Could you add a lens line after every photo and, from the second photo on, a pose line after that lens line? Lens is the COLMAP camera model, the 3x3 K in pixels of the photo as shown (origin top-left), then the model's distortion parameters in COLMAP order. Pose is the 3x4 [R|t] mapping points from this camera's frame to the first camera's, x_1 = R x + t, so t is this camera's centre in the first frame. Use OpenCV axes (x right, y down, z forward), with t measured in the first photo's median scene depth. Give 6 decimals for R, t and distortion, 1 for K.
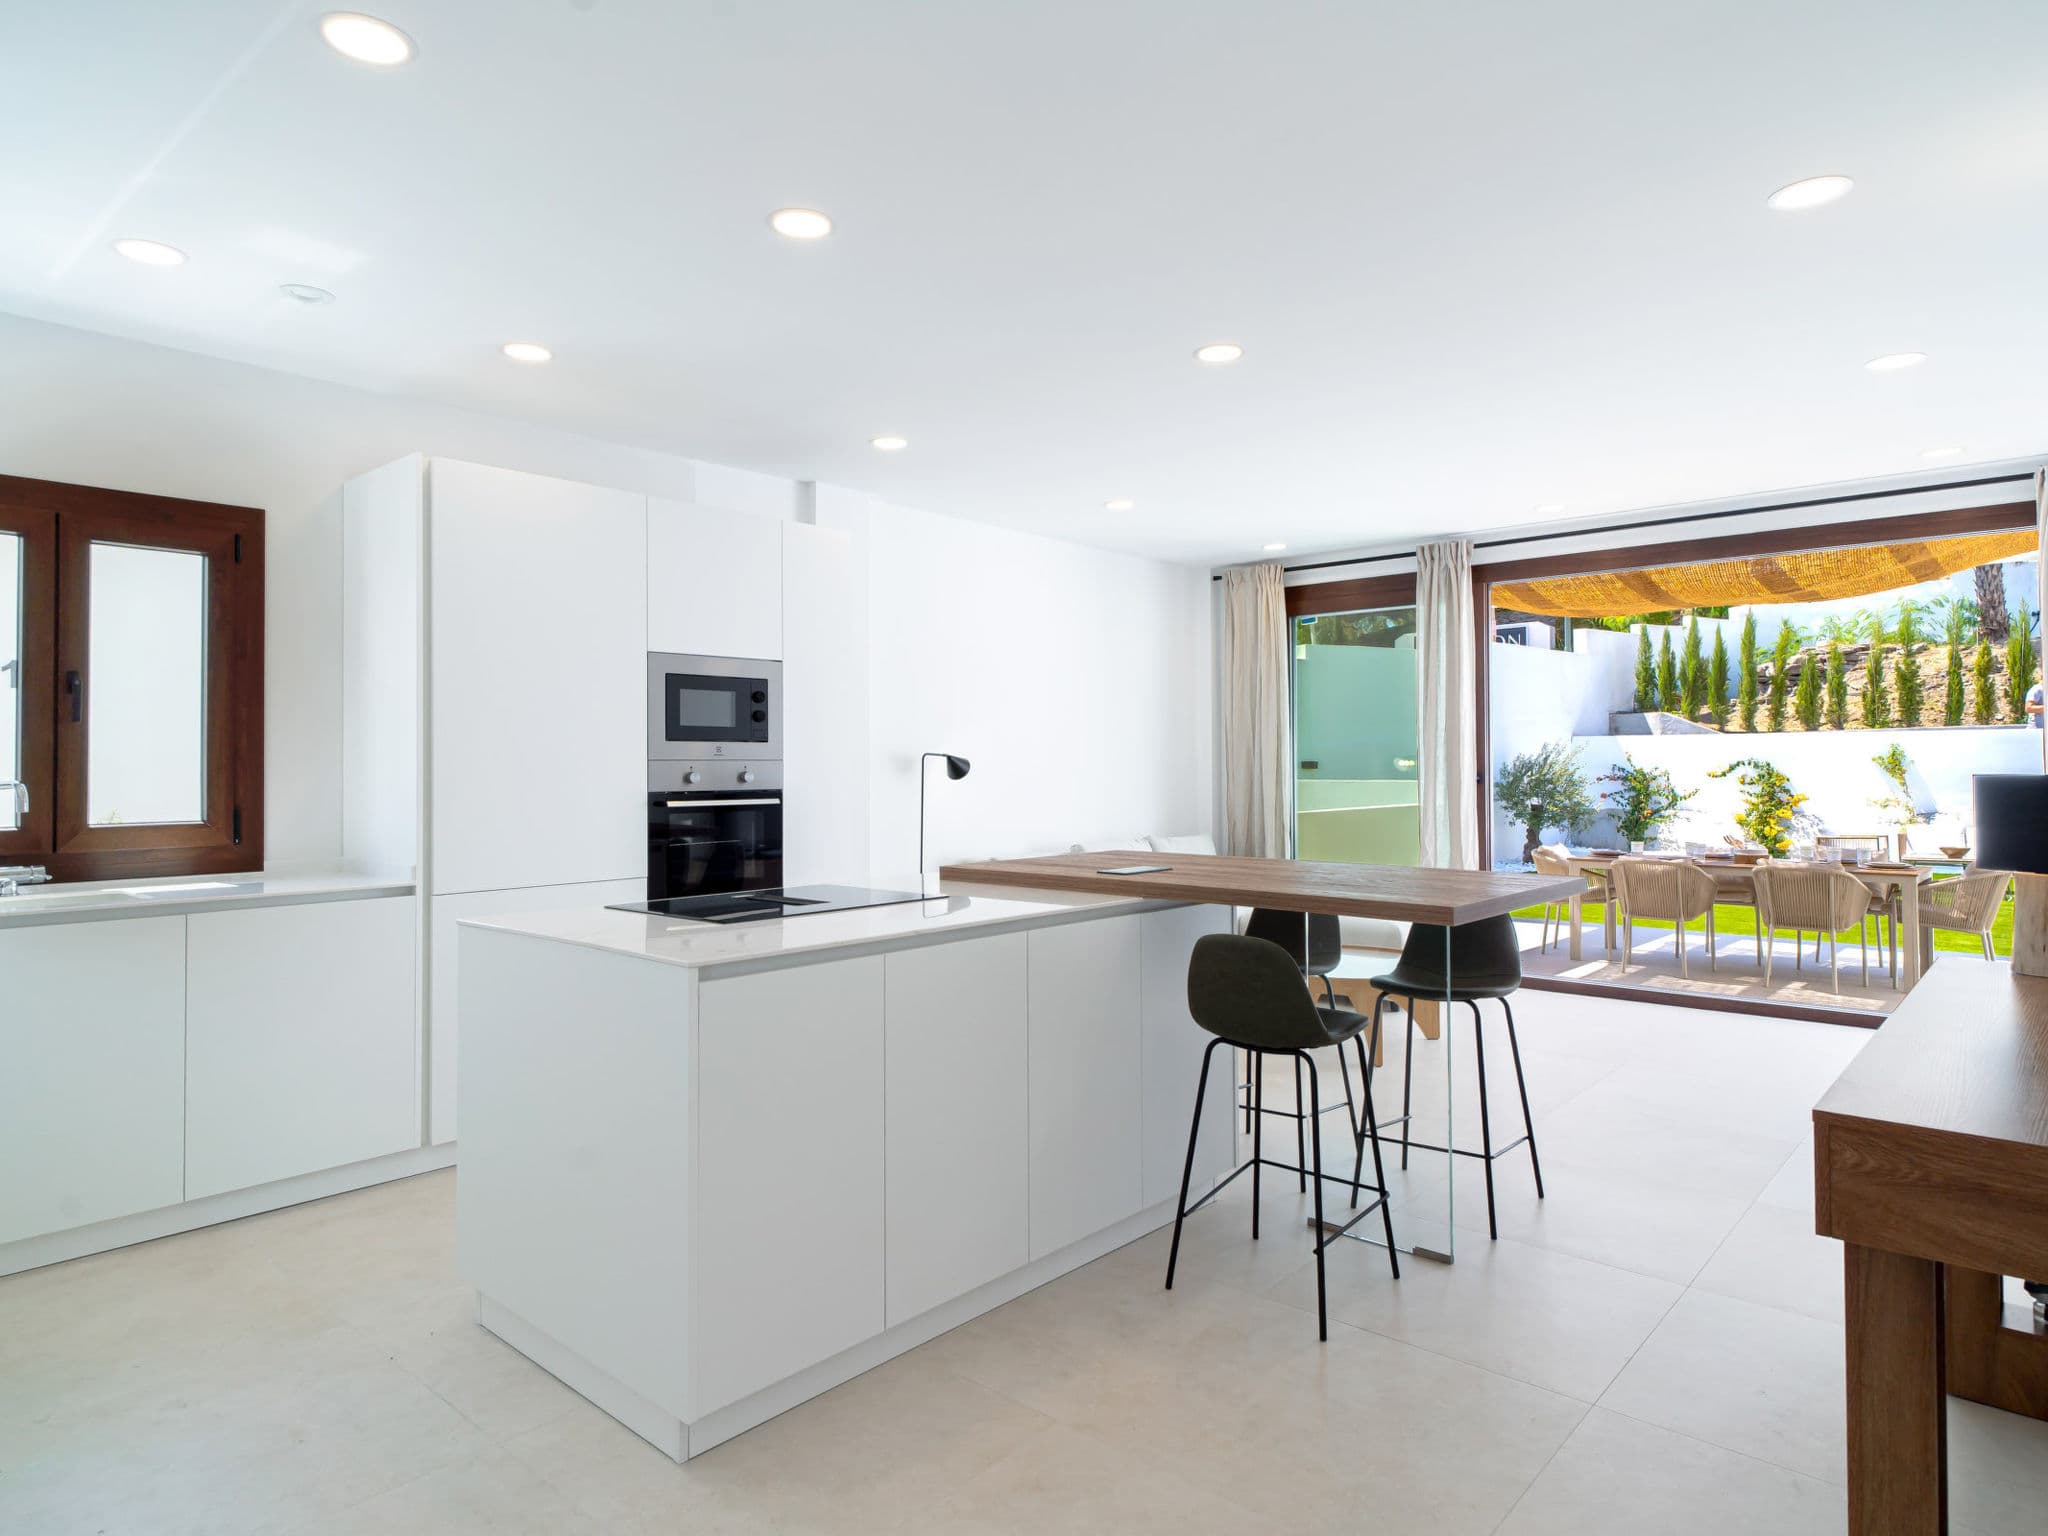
lens RADIAL K [[1179.0, 0, 1024.0], [0, 1179.0, 768.0], [0, 0, 1]] dist [0.015864, -0.001266]
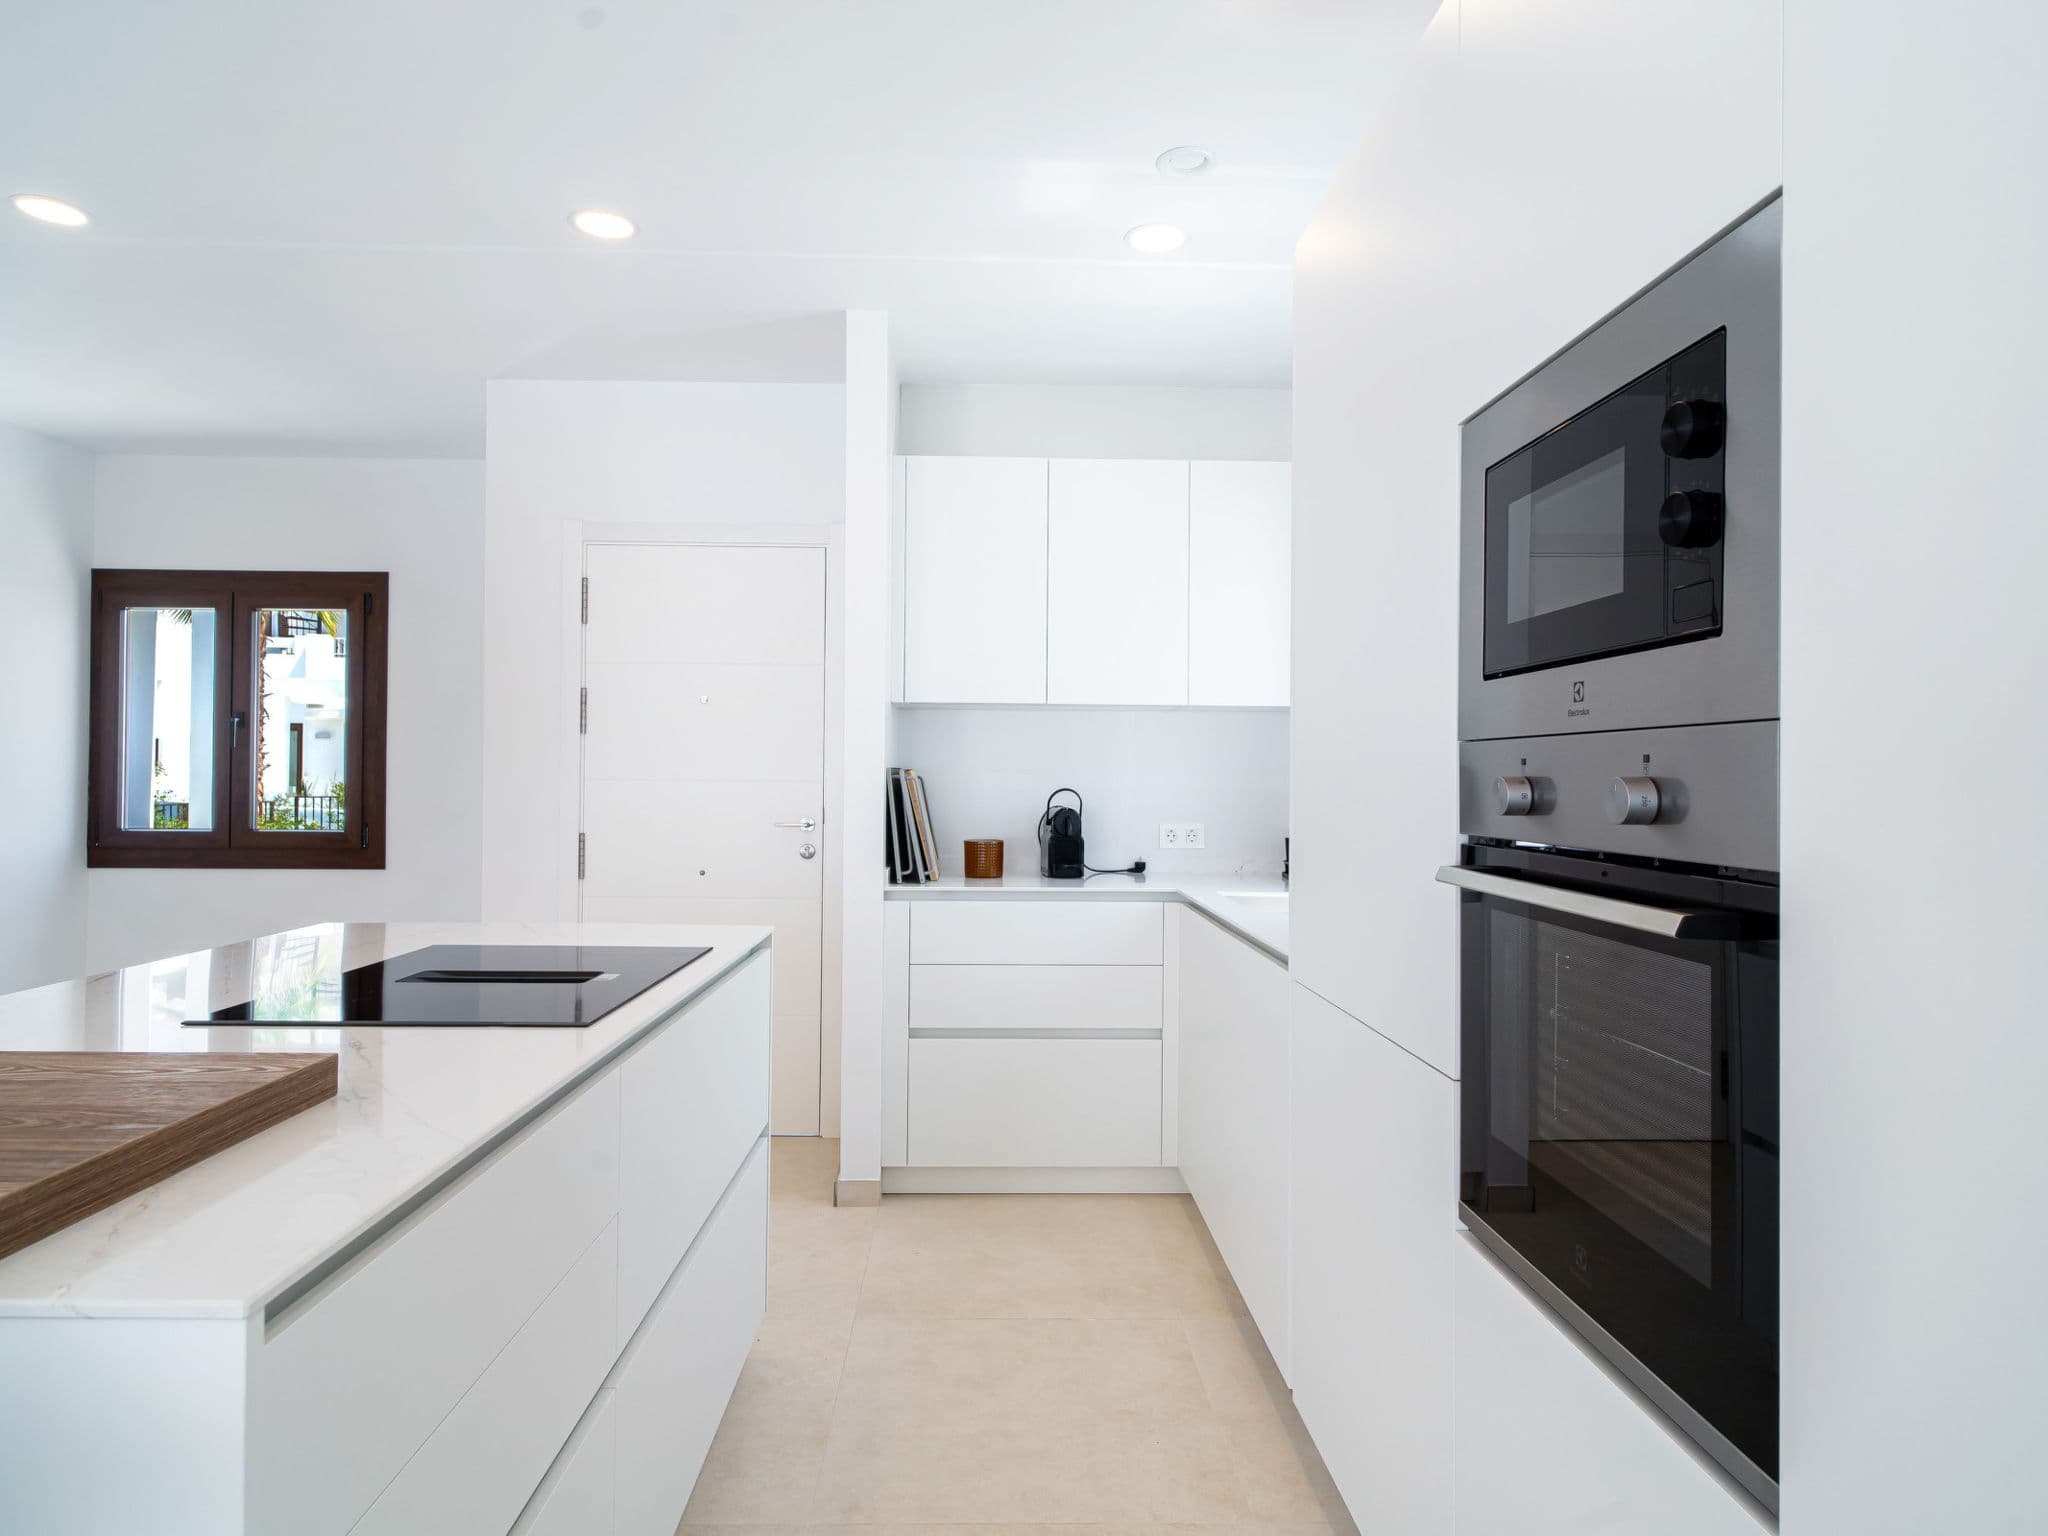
lens RADIAL K [[1193.2, 0, 1000.0], [0, 1193.2, 765.6], [0, 0, 1]] dist [0.010419, -0.000719]
pose [[-0.736713, -0.006036, -0.676179, 0.012420], [-0.006806, 0.999976, -0.001511, 0.001681], [0.676172, 0.003489, -0.736736, 1.162590]]
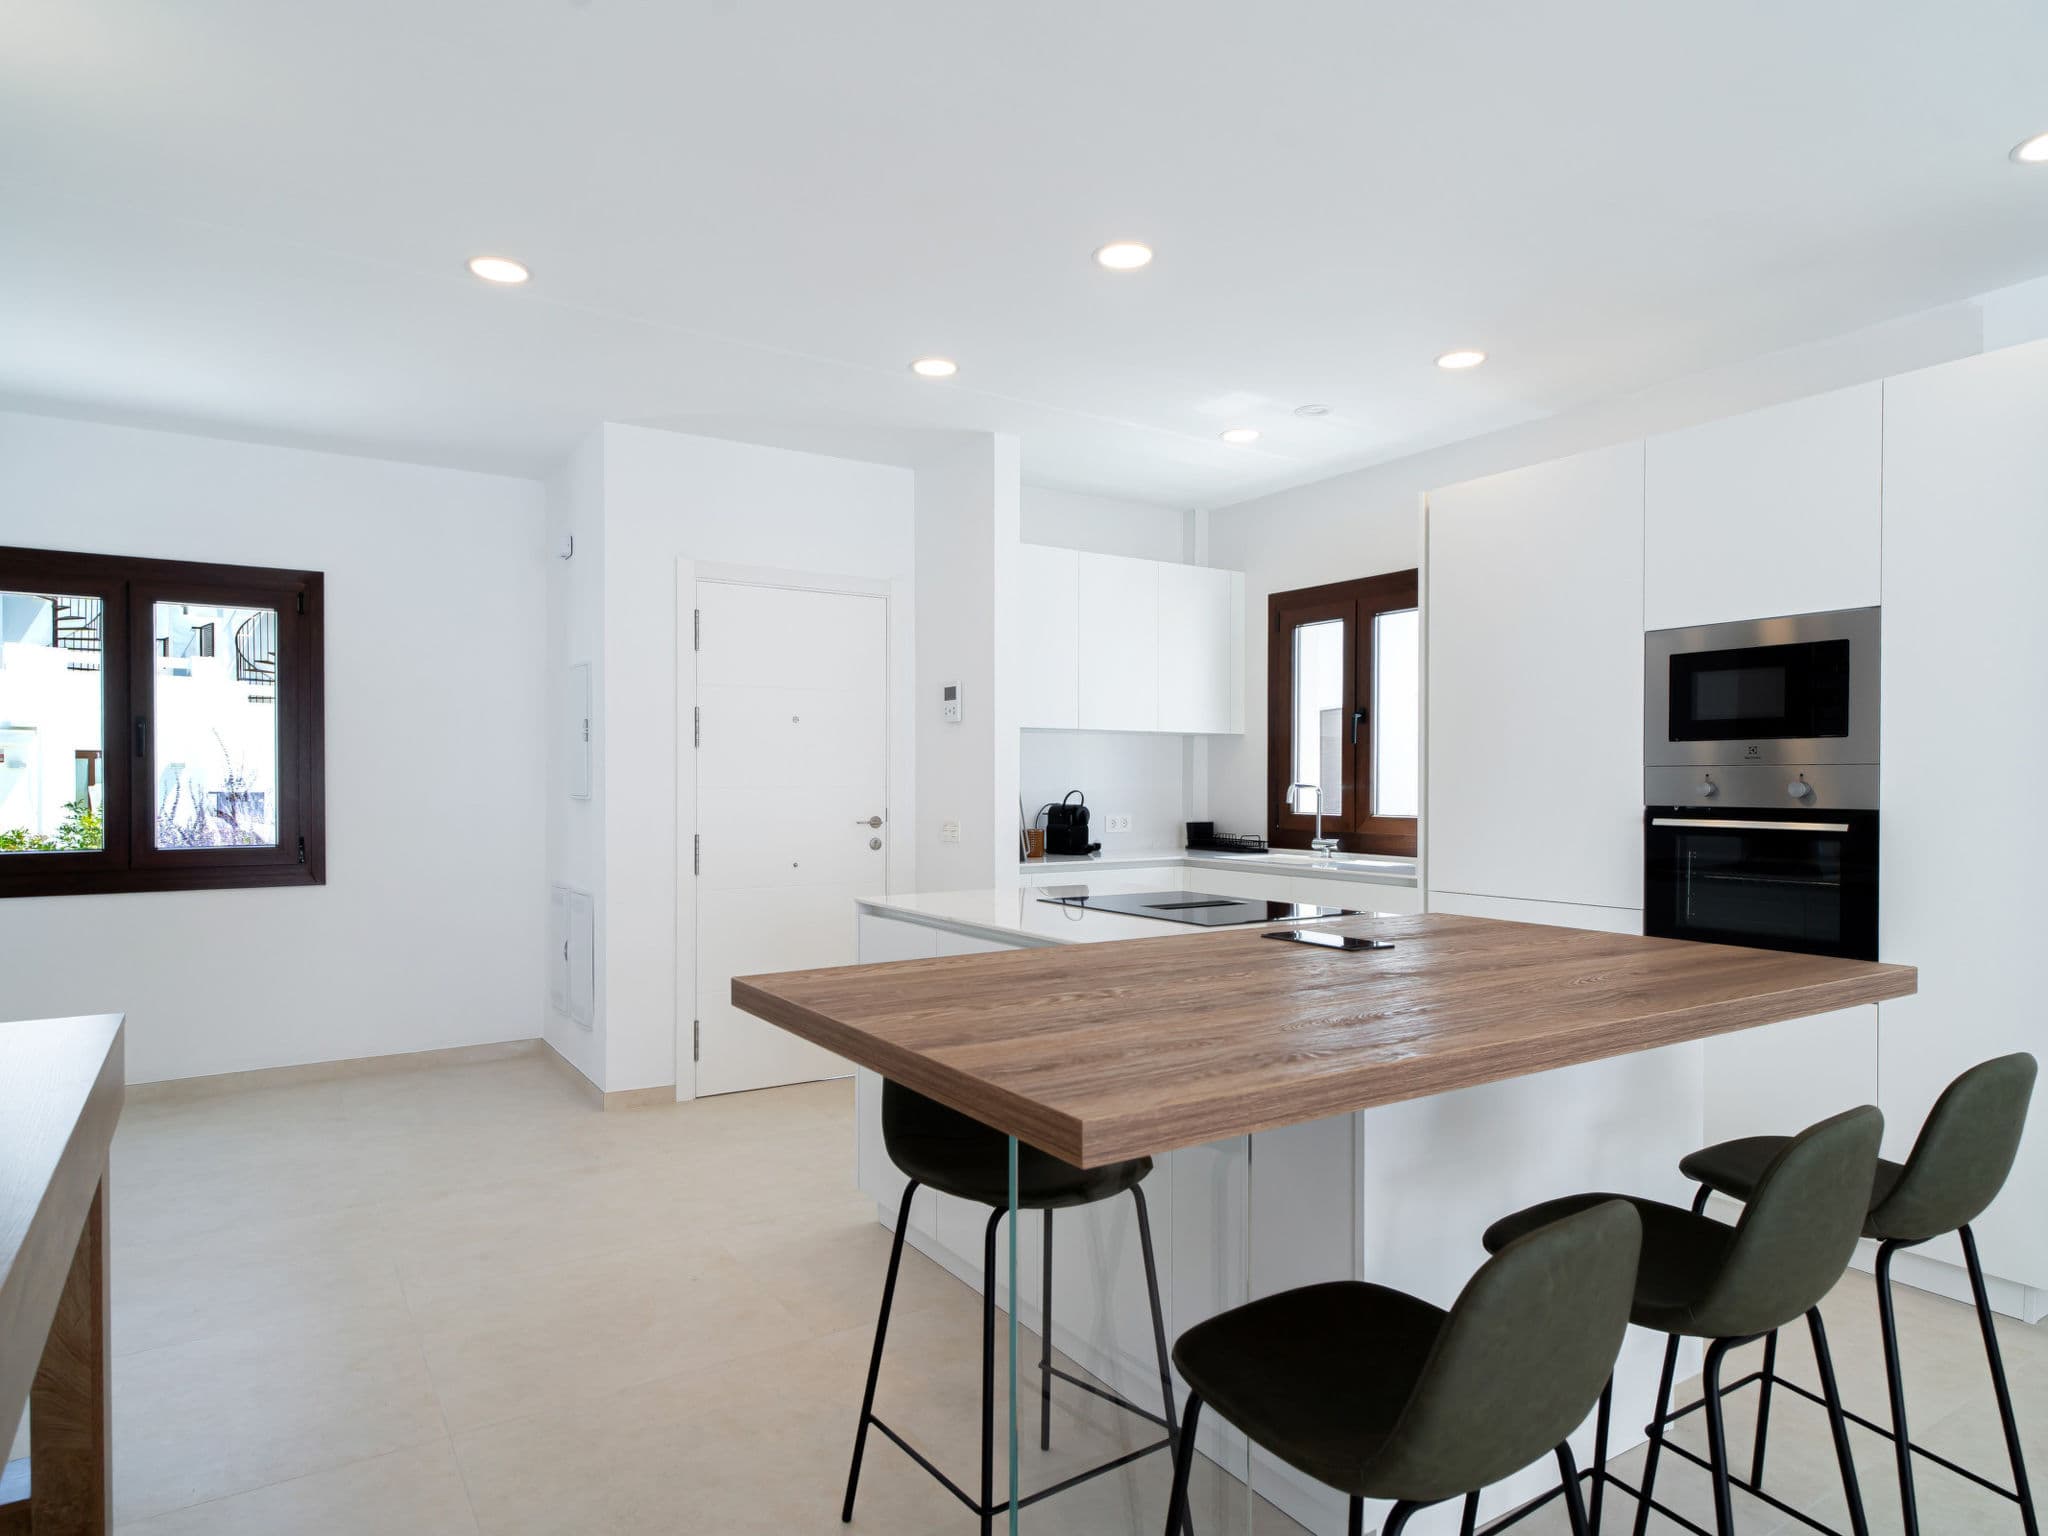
lens RADIAL K [[1200.6, 0, 1016.2], [0, 1200.6, 796.5], [0, 0, 1]] dist [0.008140, 0.001293]
pose [[-0.264481, 0.018120, -0.964221, 0.588475], [-0.003088, 0.999802, 0.019635, -0.000866], [0.964386, 0.008171, -0.264372, 0.801325]]
